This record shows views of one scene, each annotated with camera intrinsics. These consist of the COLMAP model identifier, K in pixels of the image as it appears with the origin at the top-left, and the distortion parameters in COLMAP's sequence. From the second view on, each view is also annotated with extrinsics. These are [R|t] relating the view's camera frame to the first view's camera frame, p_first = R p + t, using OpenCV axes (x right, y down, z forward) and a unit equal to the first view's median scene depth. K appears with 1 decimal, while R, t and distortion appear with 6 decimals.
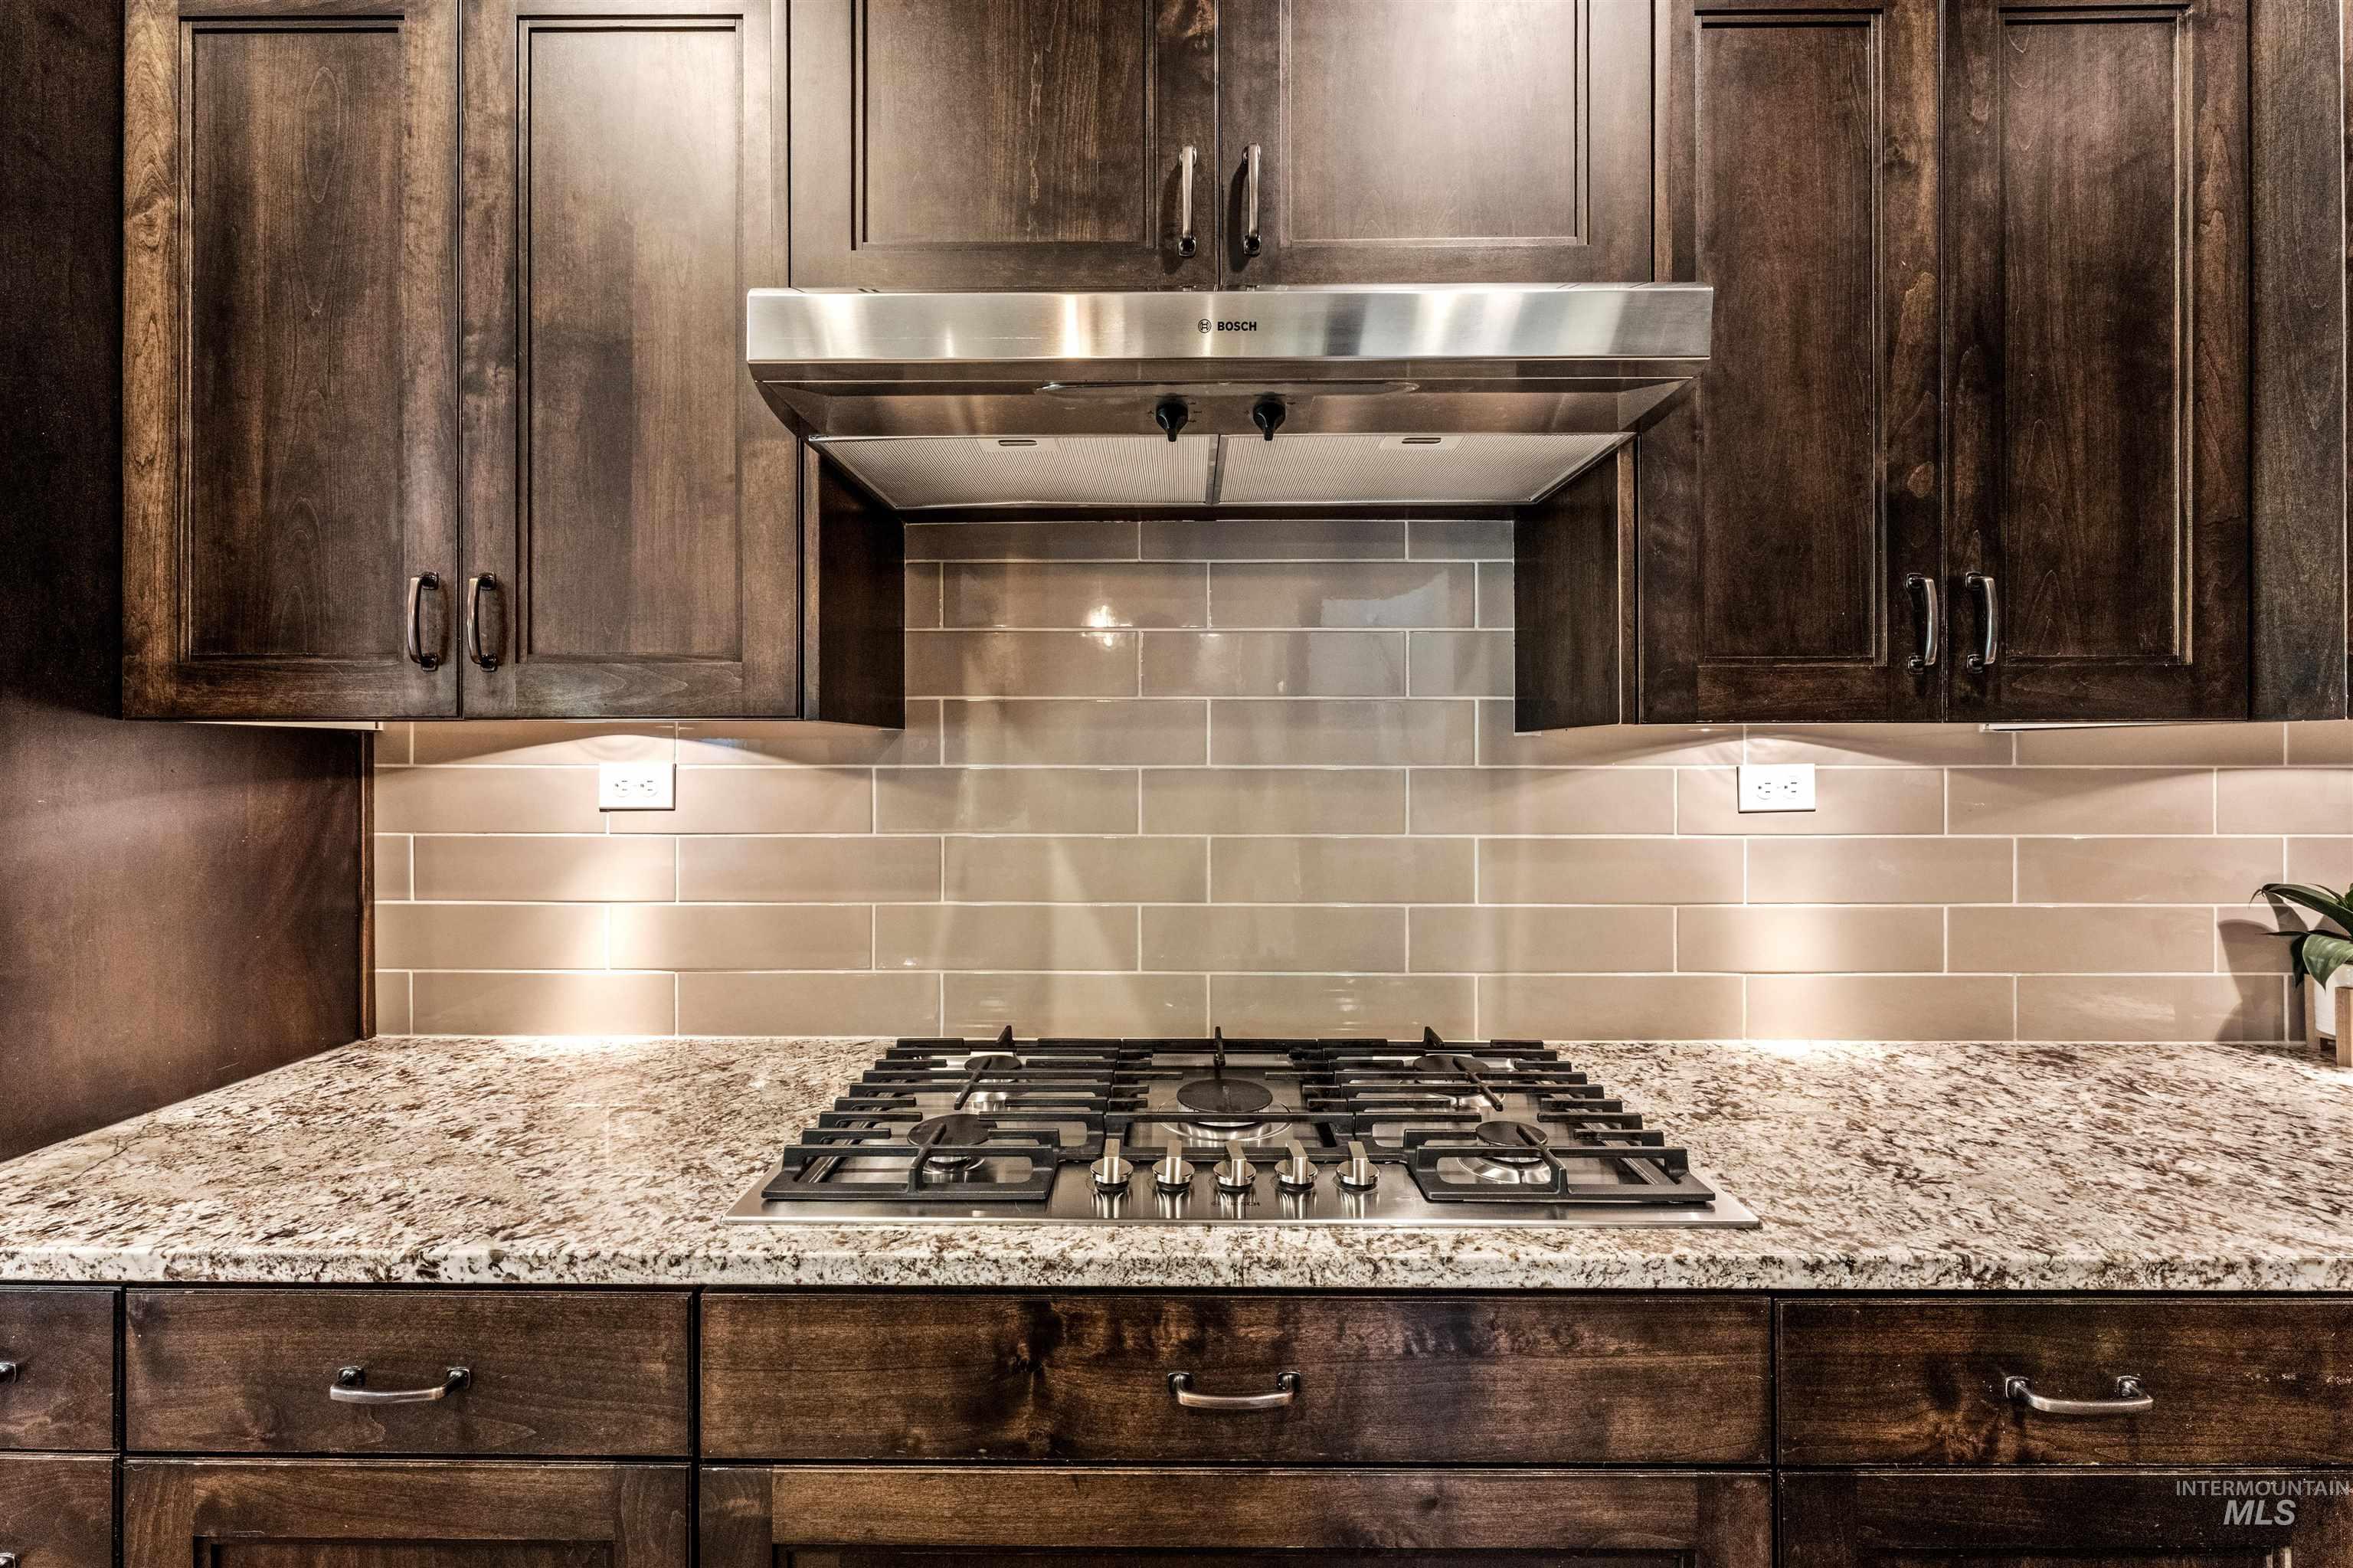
lens RADIAL K [[954.3, 0, 1169.8], [0, 954.3, 758.7], [0, 0, 1]] dist [-0.000111, -0.000150]
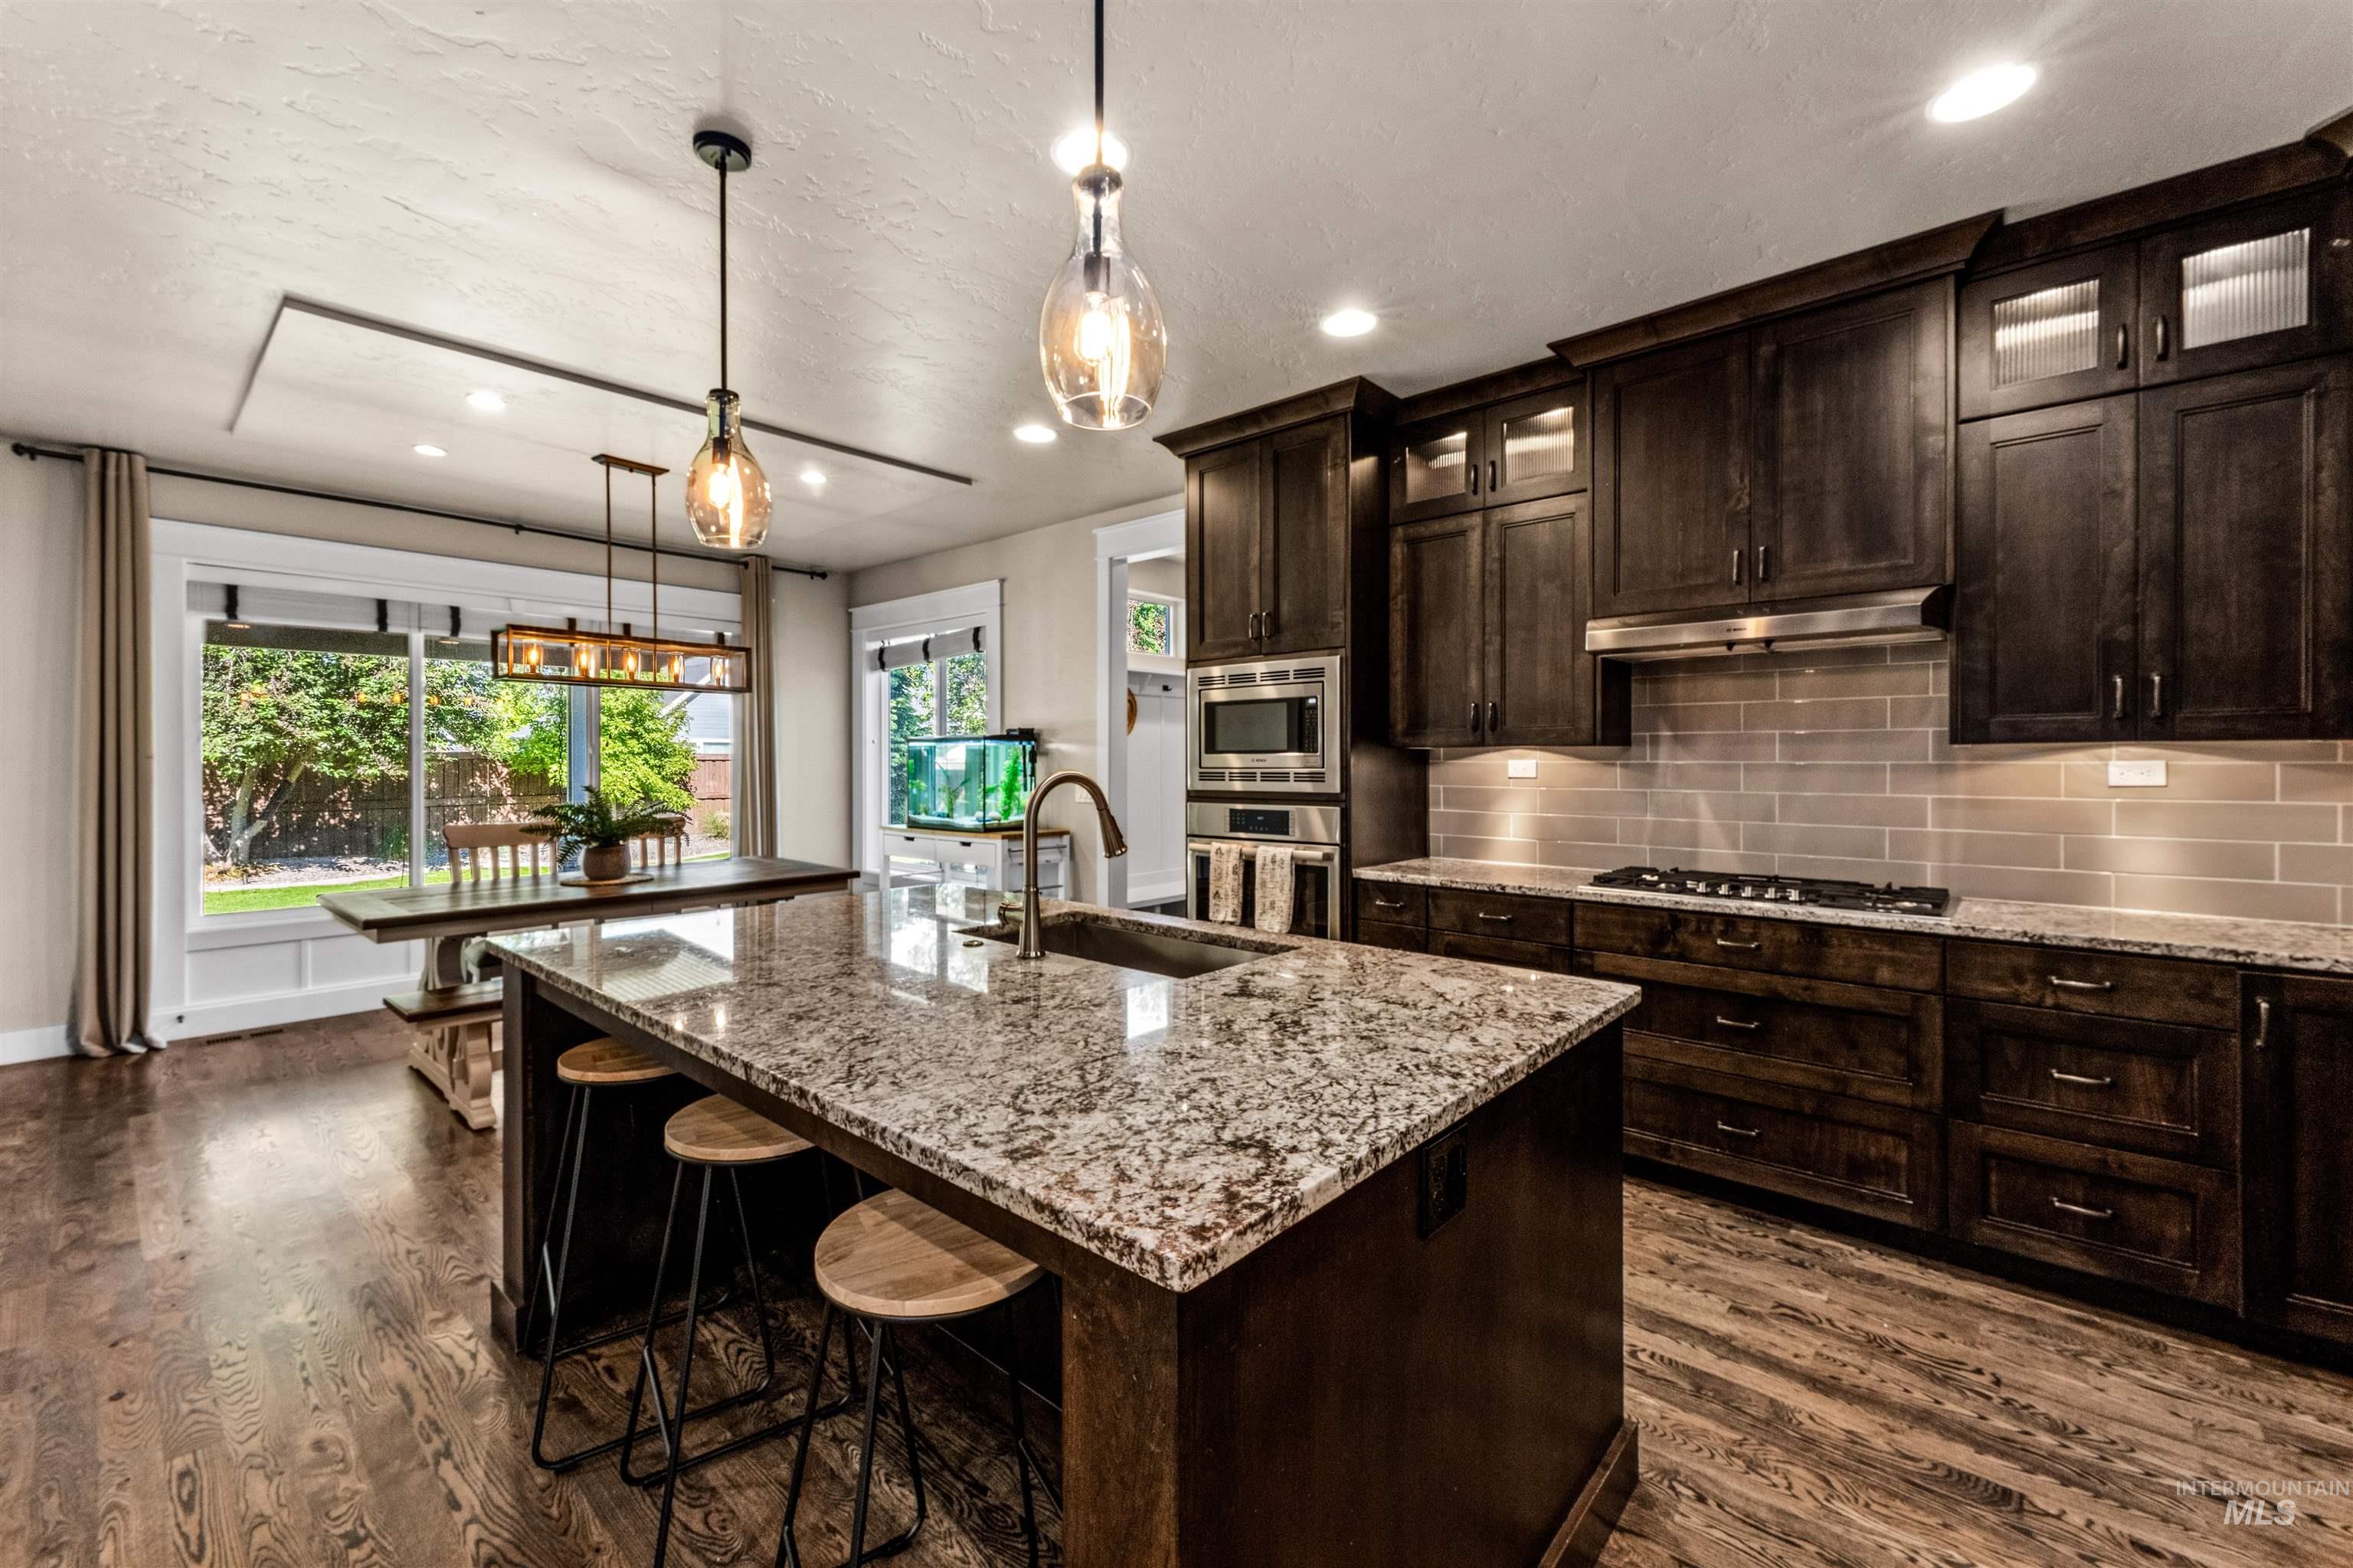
lens RADIAL K [[947.5, 0, 1170.6], [0, 947.5, 763.7], [0, 0, 1]] dist [0.004702, -0.000566]
pose [[0.752332, 0.002527, -0.658779, 0.573329], [0.002752, 0.999972, 0.006979, -0.009281], [0.658778, -0.007064, 0.752304, -2.119767]]
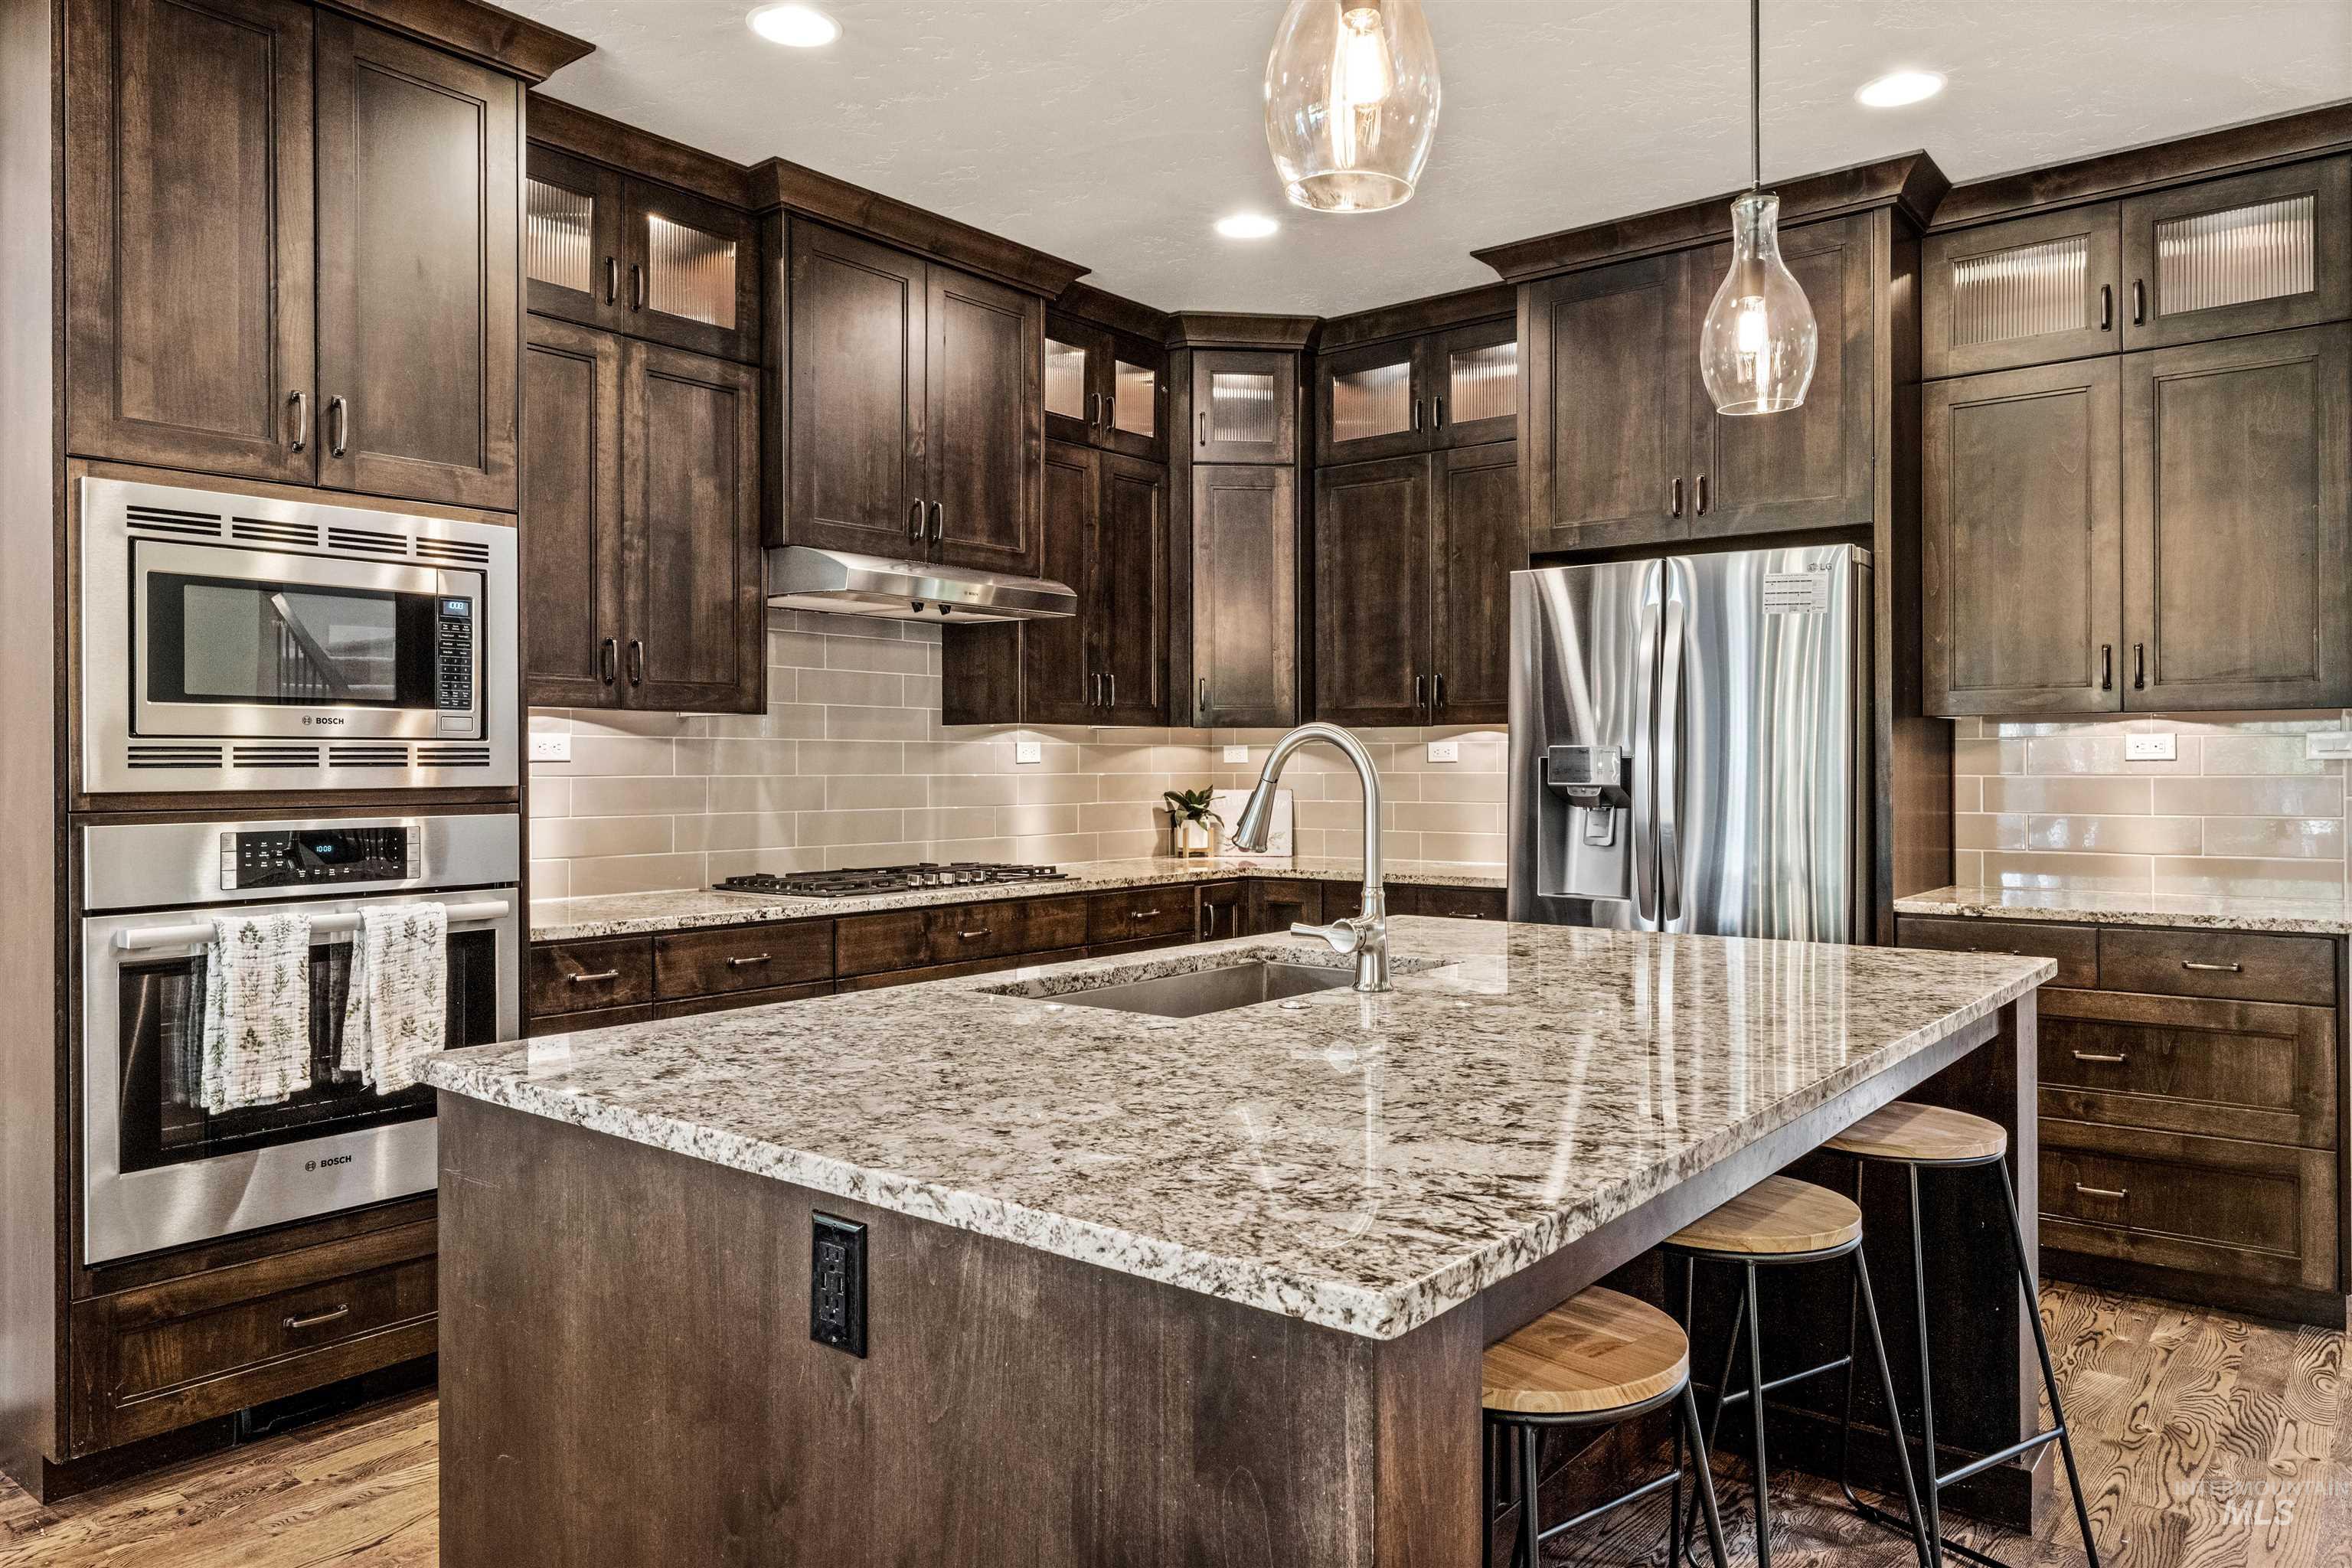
lens RADIAL K [[1571.4, 0, 1171.4], [0, 1571.4, 752.2], [0, 0, 1]] dist [0.002844, 0.000515]
pose [[0.619303, 0.006496, 0.785125, -2.664582], [-0.001136, 0.999972, -0.007378, 0.073892], [-0.785151, 0.003677, 0.619293, -2.009059]]
